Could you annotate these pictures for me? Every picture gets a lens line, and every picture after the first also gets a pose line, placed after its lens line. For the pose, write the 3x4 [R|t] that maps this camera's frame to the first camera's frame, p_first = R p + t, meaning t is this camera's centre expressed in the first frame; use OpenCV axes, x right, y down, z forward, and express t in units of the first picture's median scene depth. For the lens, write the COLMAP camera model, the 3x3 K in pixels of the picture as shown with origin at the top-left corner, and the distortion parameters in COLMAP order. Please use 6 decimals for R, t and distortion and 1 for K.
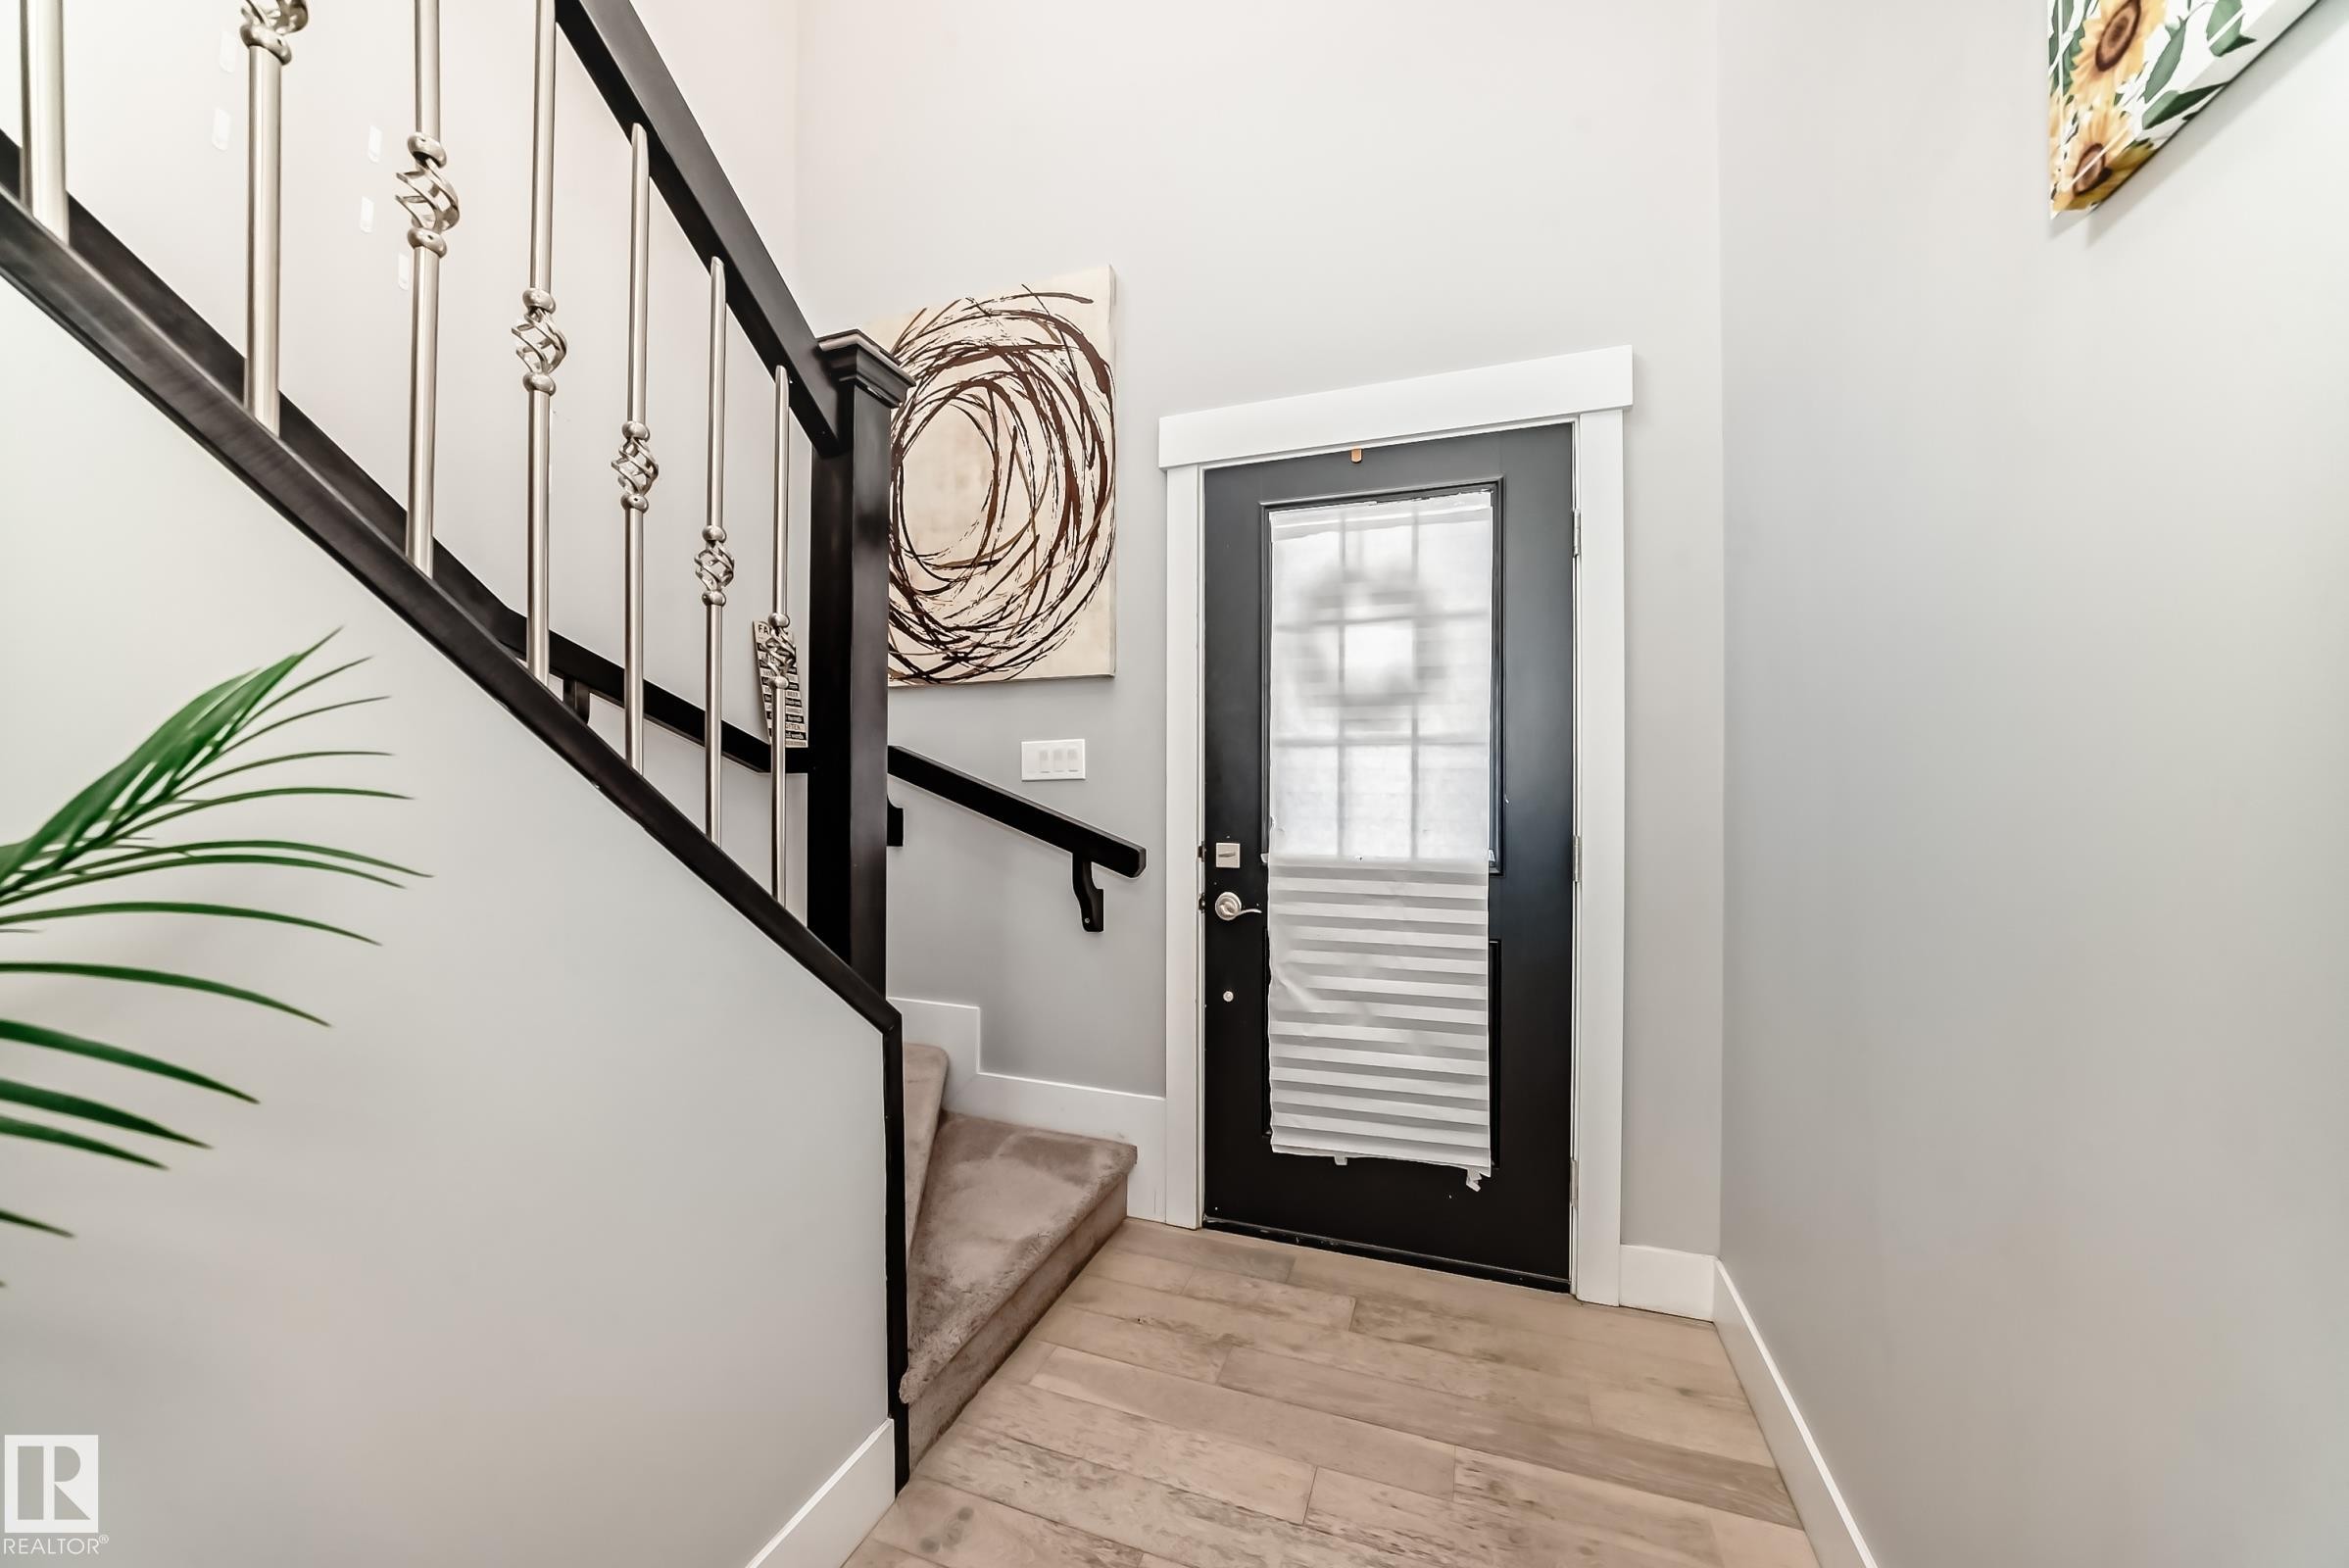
lens RADIAL K [[826.1, 0, 1172.7], [0, 826.1, 796.5], [0, 0, 1]] dist [-0.008579, 0.000164]
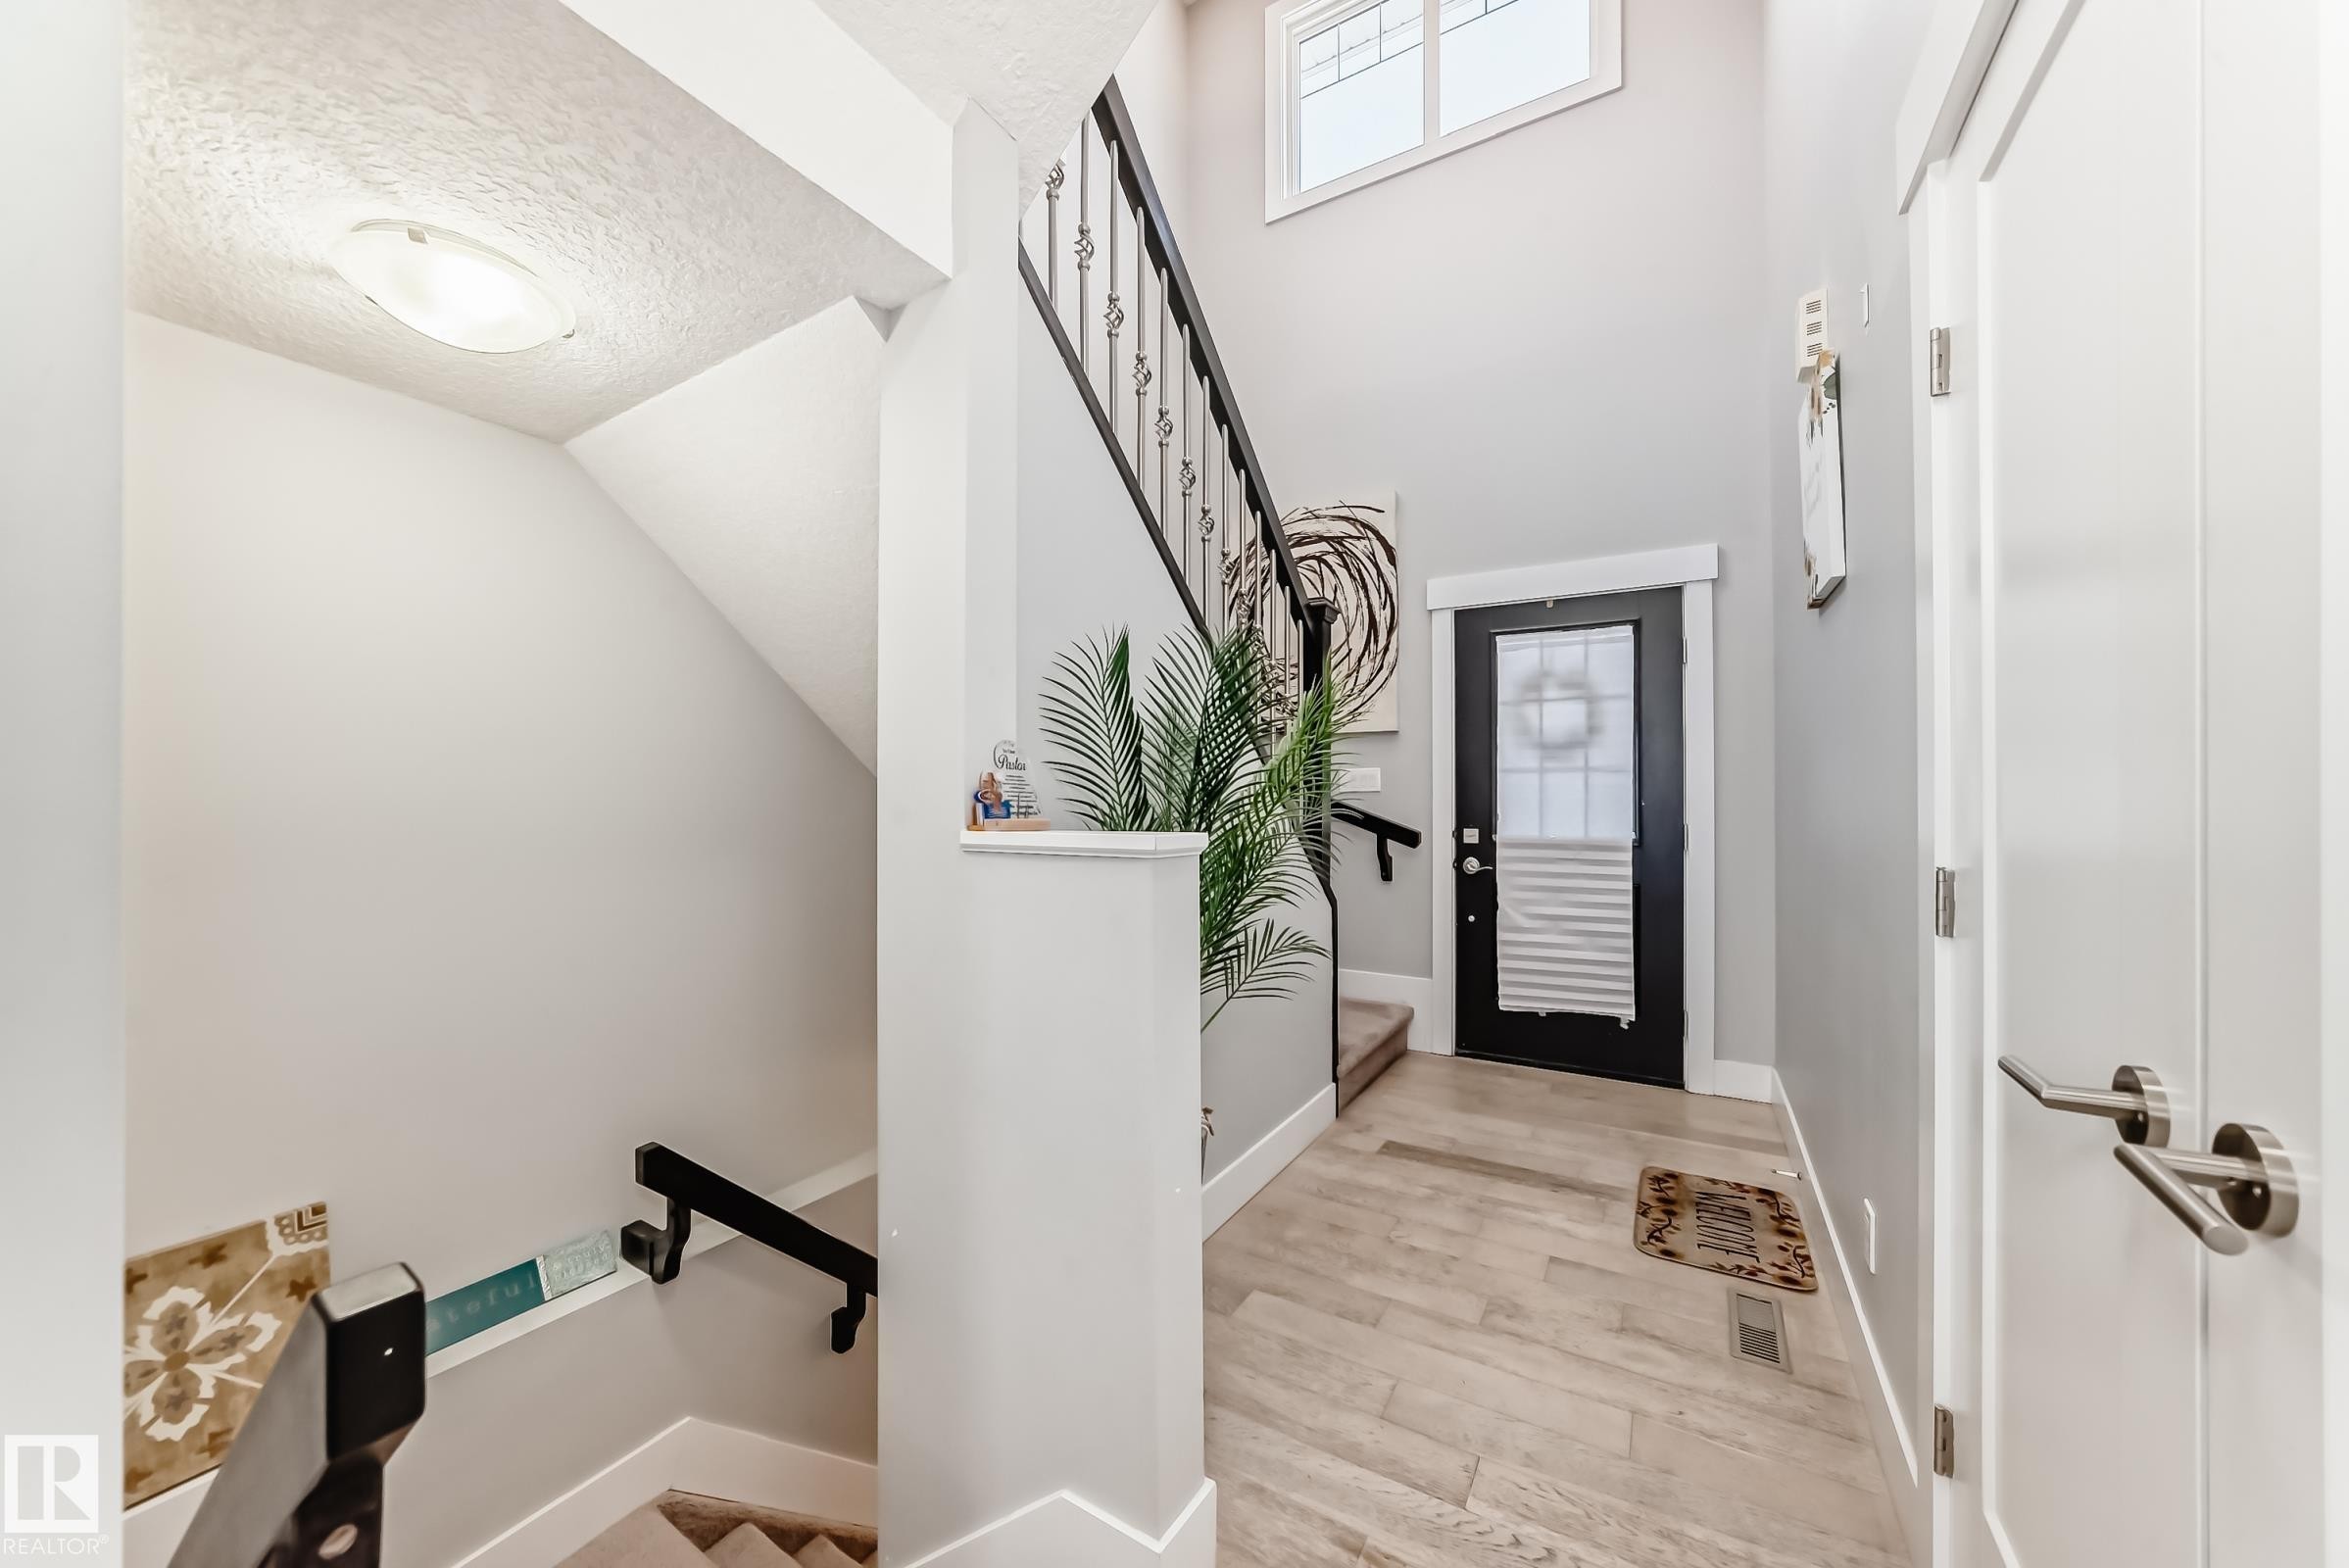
lens RADIAL K [[826.1, 0, 1186.6], [0, 826.1, 791.7], [0, 0, 1]] dist [-0.008579, 0.000164]
pose [[0.984975, -0.002457, -0.172680, -0.222227], [0.000587, 0.999941, -0.010880, -0.002106], [0.172697, 0.010615, 0.984918, -0.803482]]
